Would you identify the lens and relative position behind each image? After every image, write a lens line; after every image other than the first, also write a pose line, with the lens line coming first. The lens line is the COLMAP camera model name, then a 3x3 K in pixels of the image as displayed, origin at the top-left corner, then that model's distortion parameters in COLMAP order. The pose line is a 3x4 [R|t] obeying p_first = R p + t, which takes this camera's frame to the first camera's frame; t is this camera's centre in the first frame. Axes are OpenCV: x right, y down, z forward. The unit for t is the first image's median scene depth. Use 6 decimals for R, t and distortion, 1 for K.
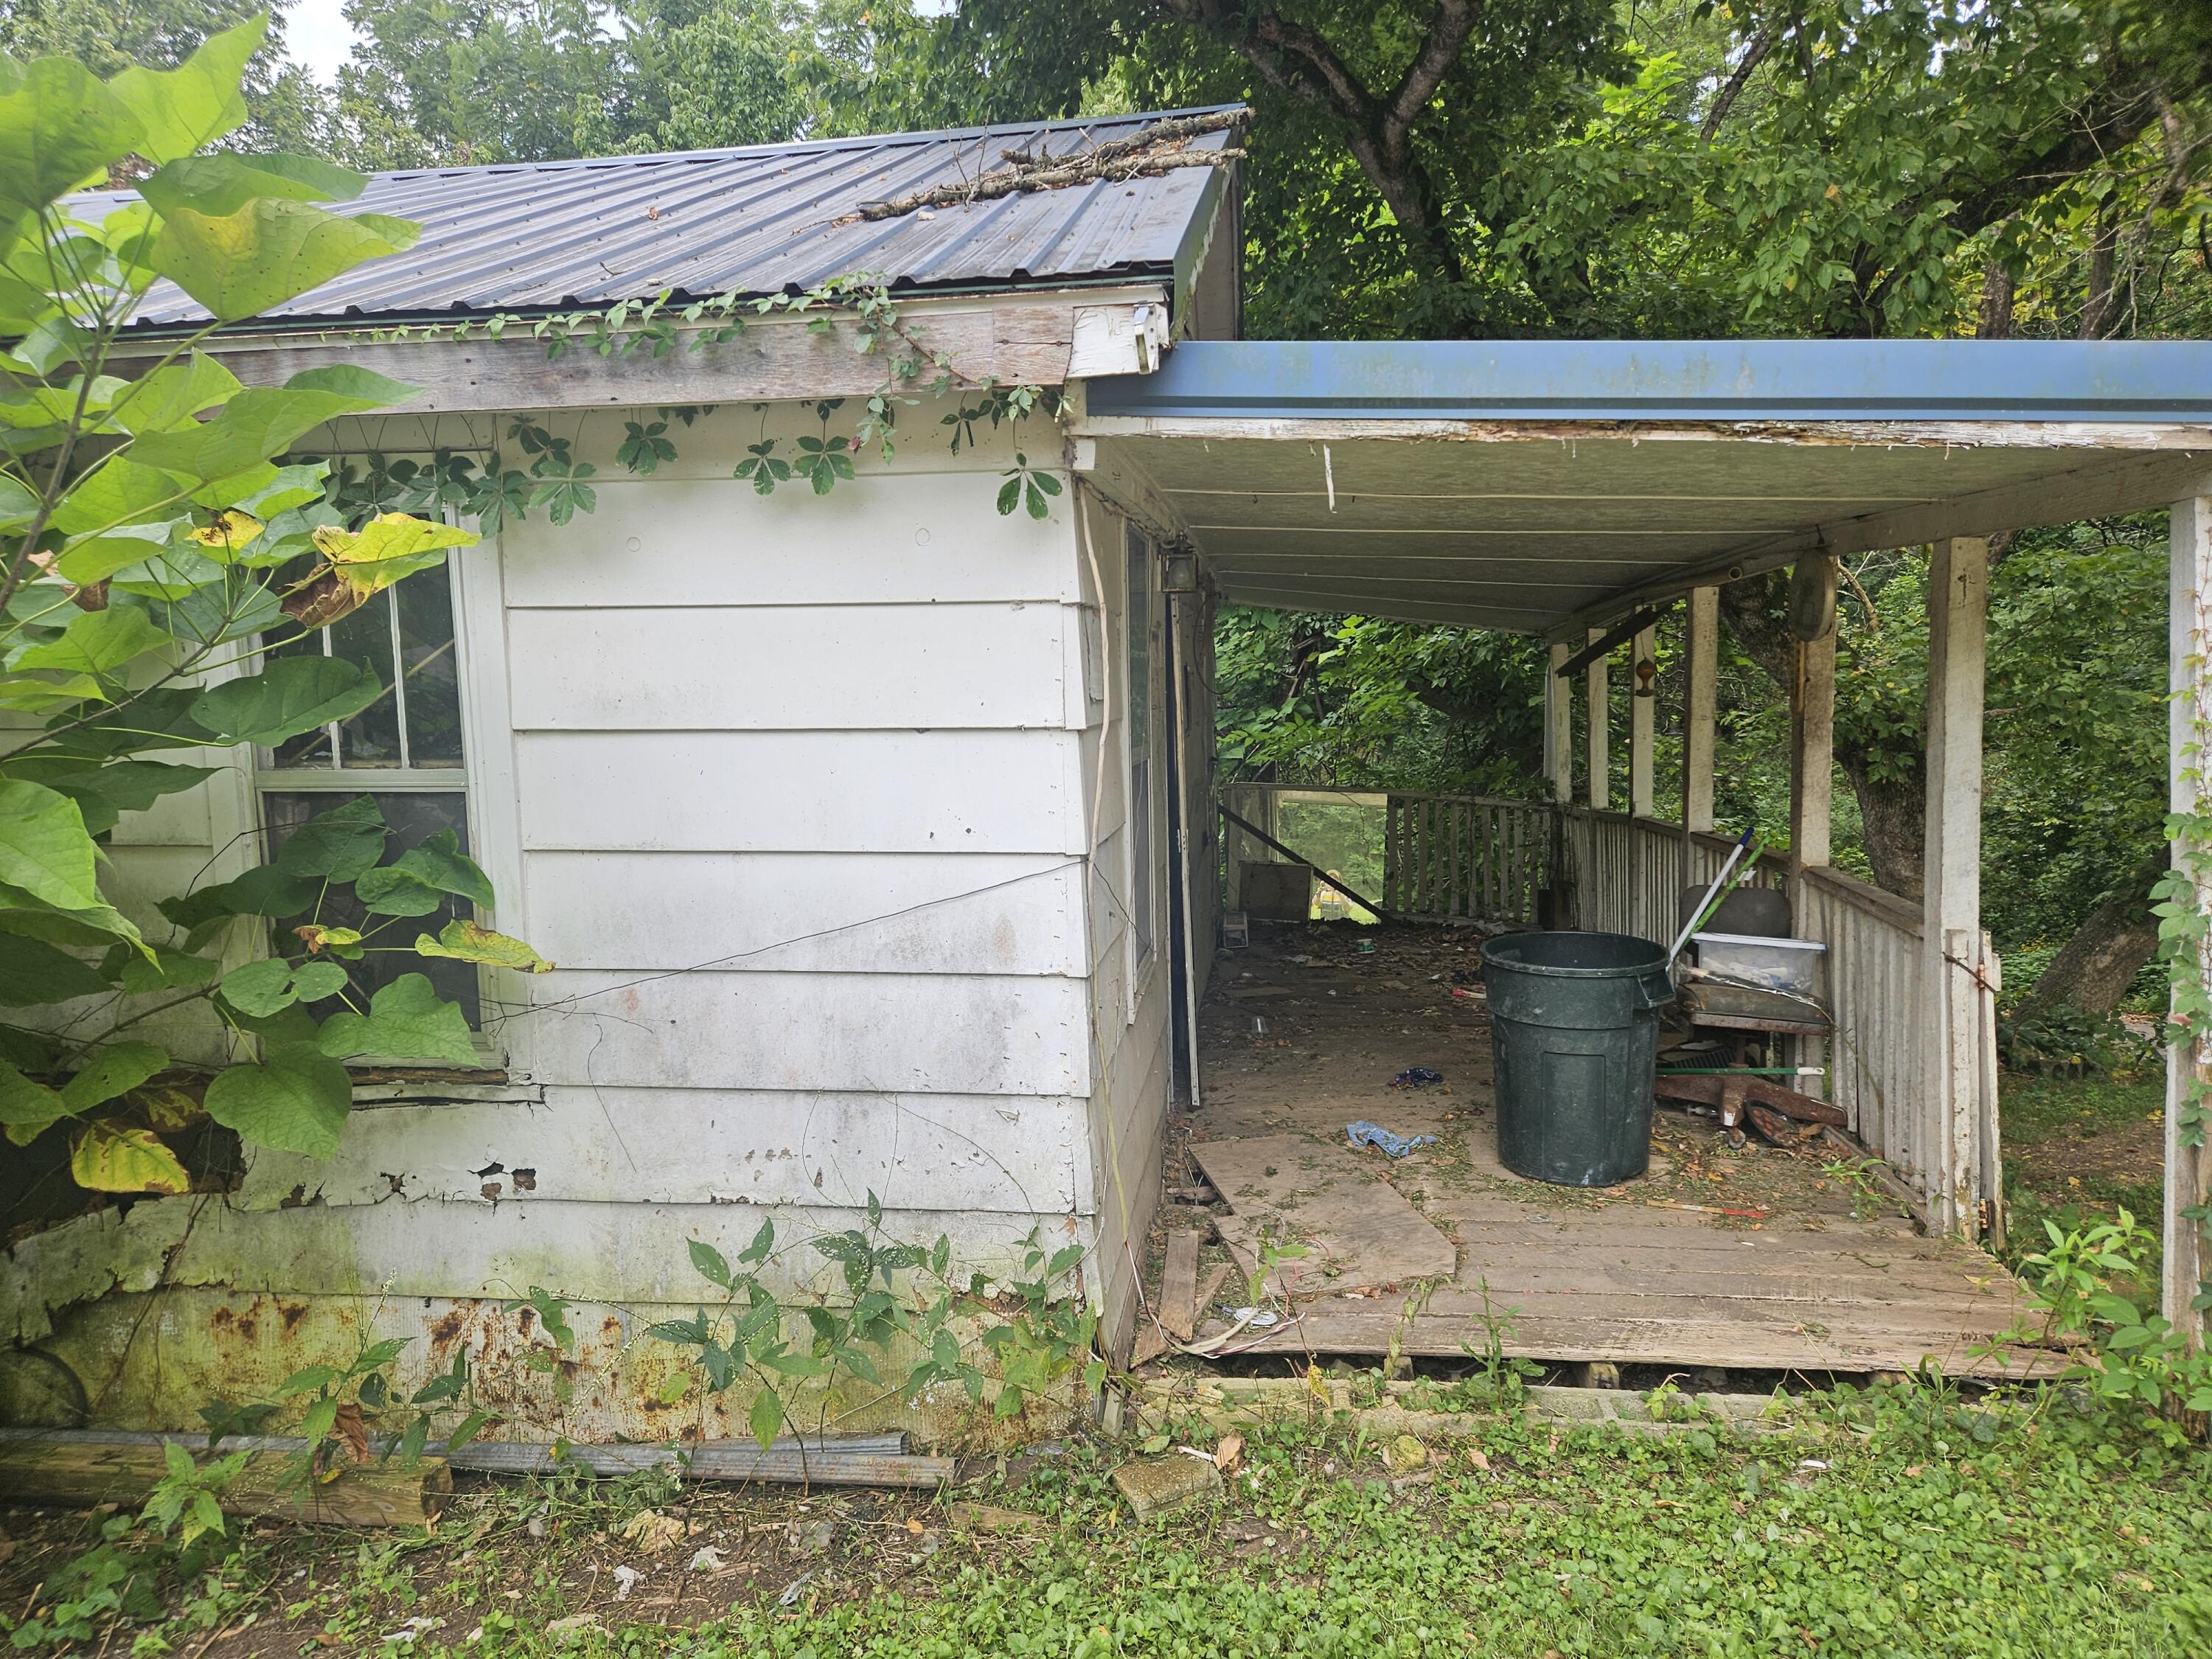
lens RADIAL K [[1475.7, 0, 1106.0], [0, 1475.7, 829.5], [0, 0, 1]] dist [0.074113, -0.065054]
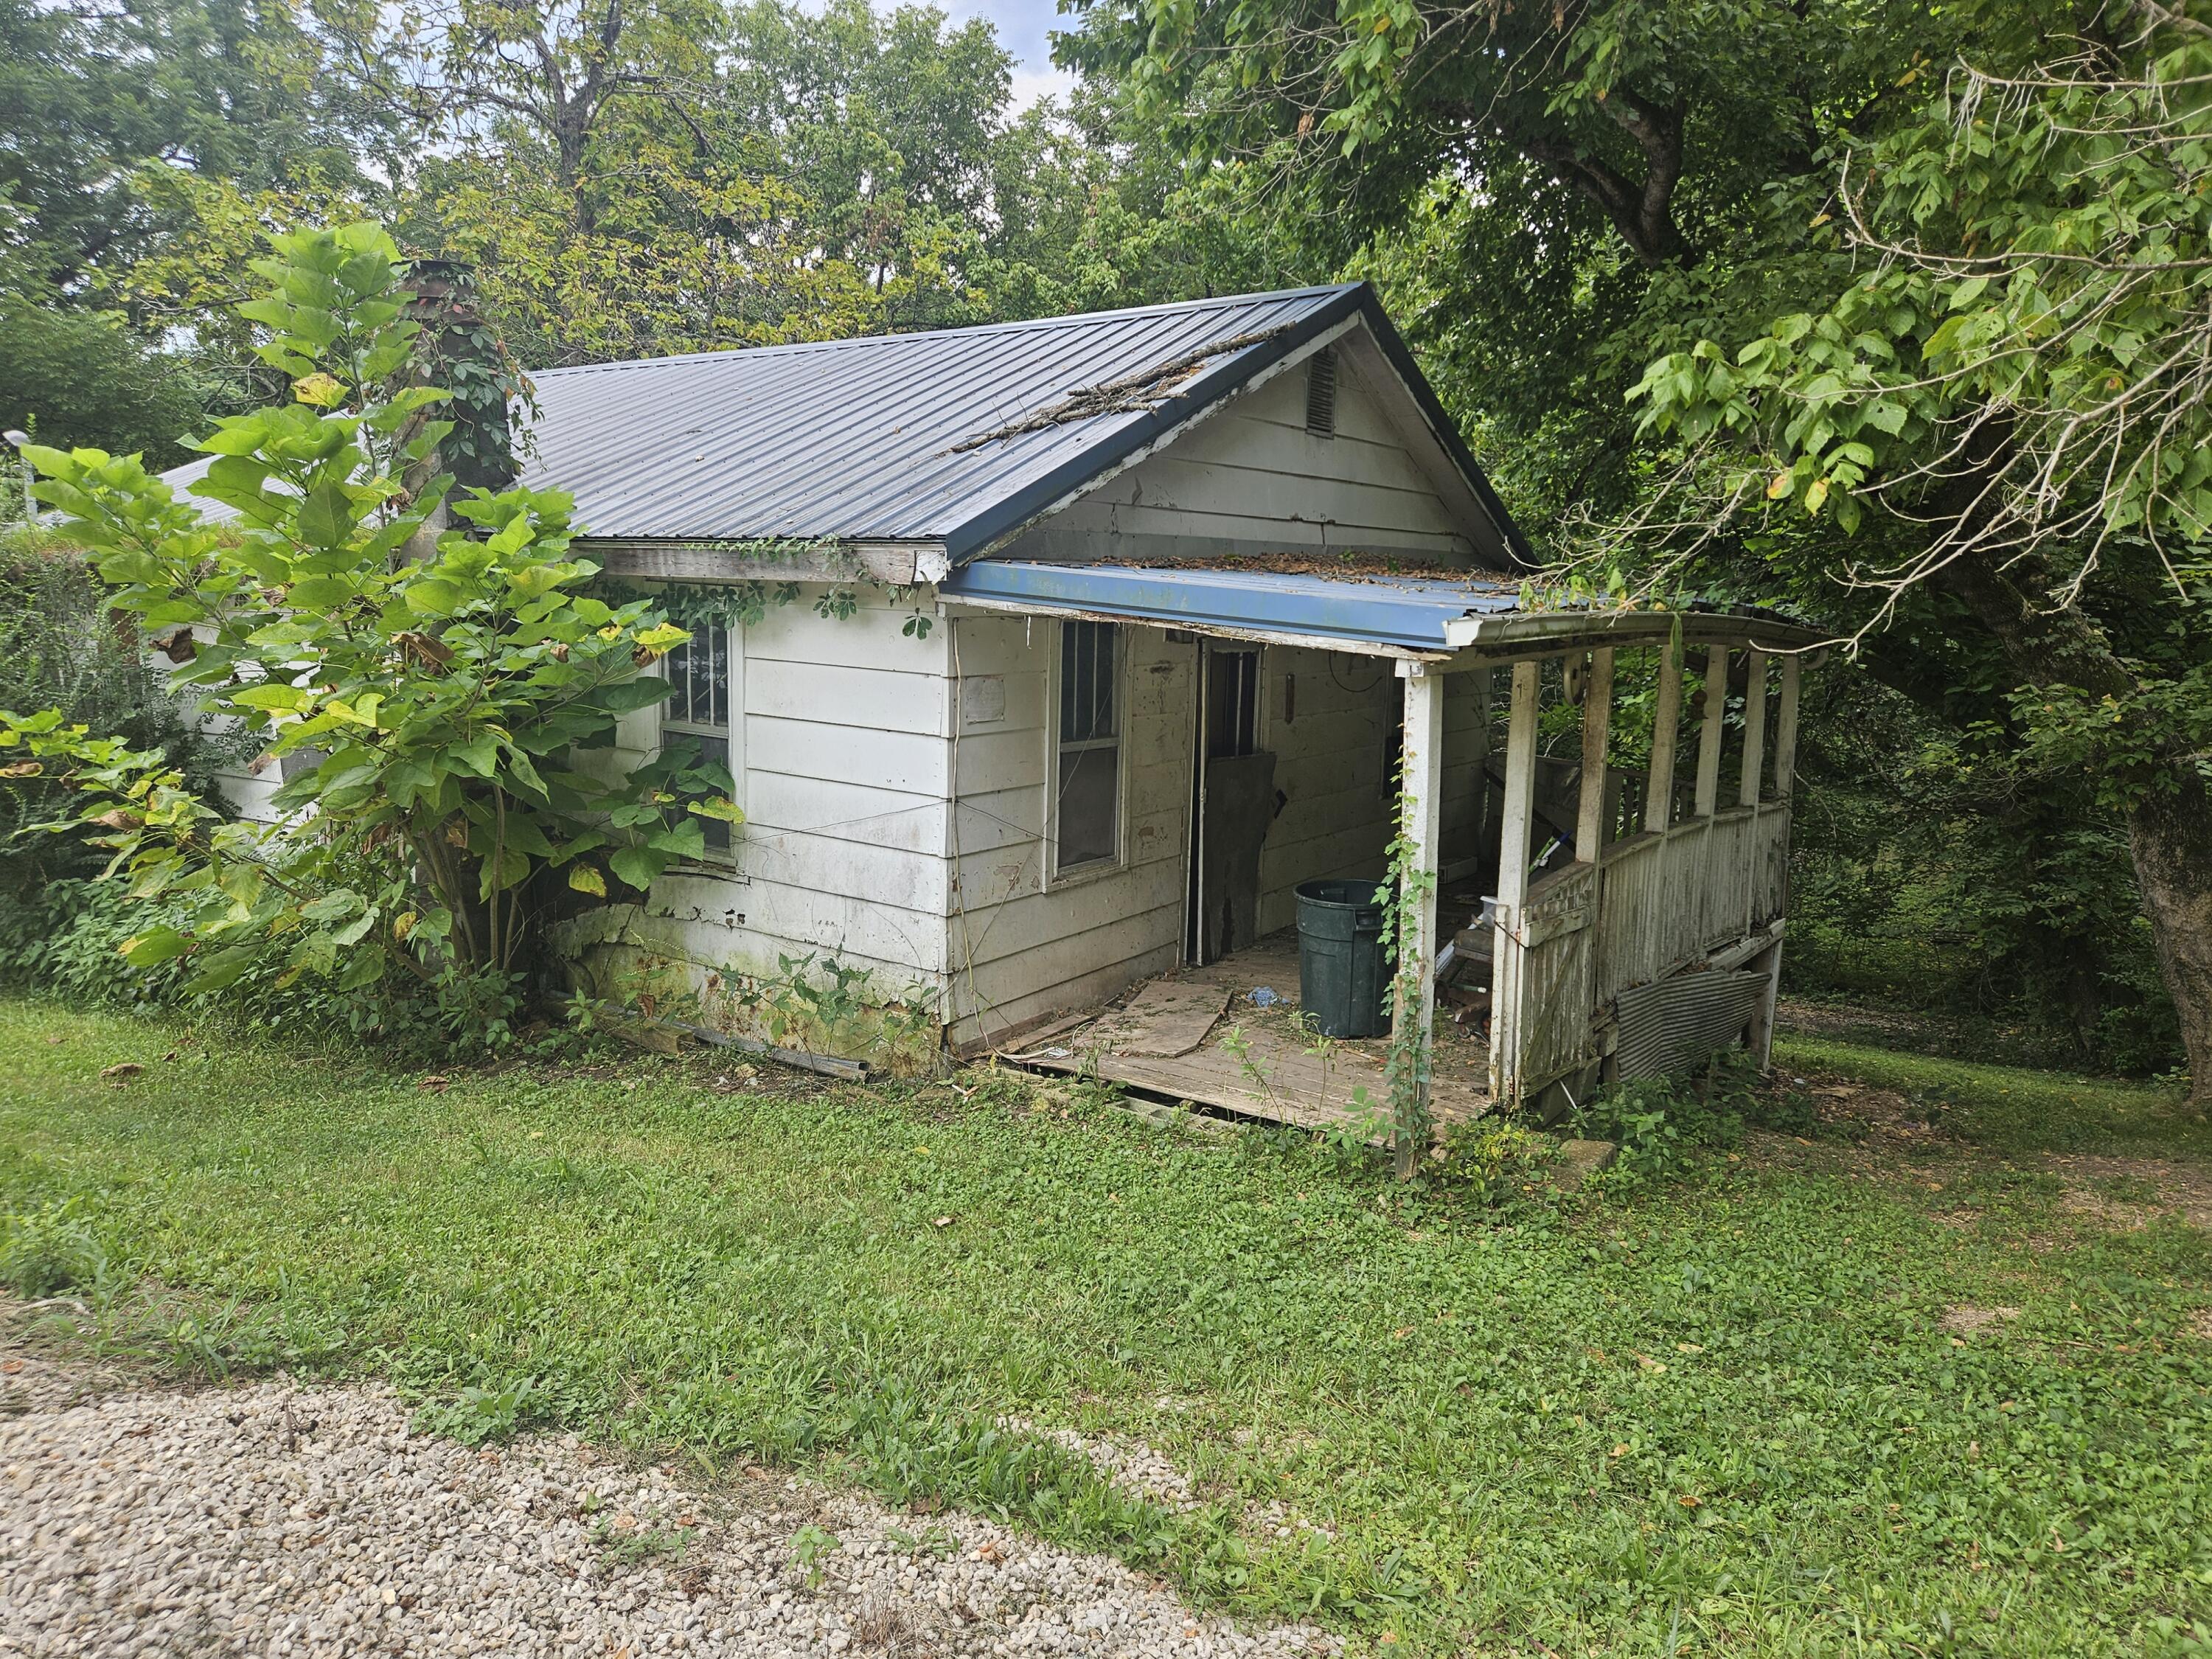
lens RADIAL K [[1461.0, 0, 1113.0], [0, 1461.0, 790.9], [0, 0, 1]] dist [0.070856, -0.062030]
pose [[0.892735, 0.107929, -0.437464, 1.047749], [-0.090630, 0.994057, 0.060301, -0.133268], [0.441373, -0.014185, 0.897212, -0.700508]]
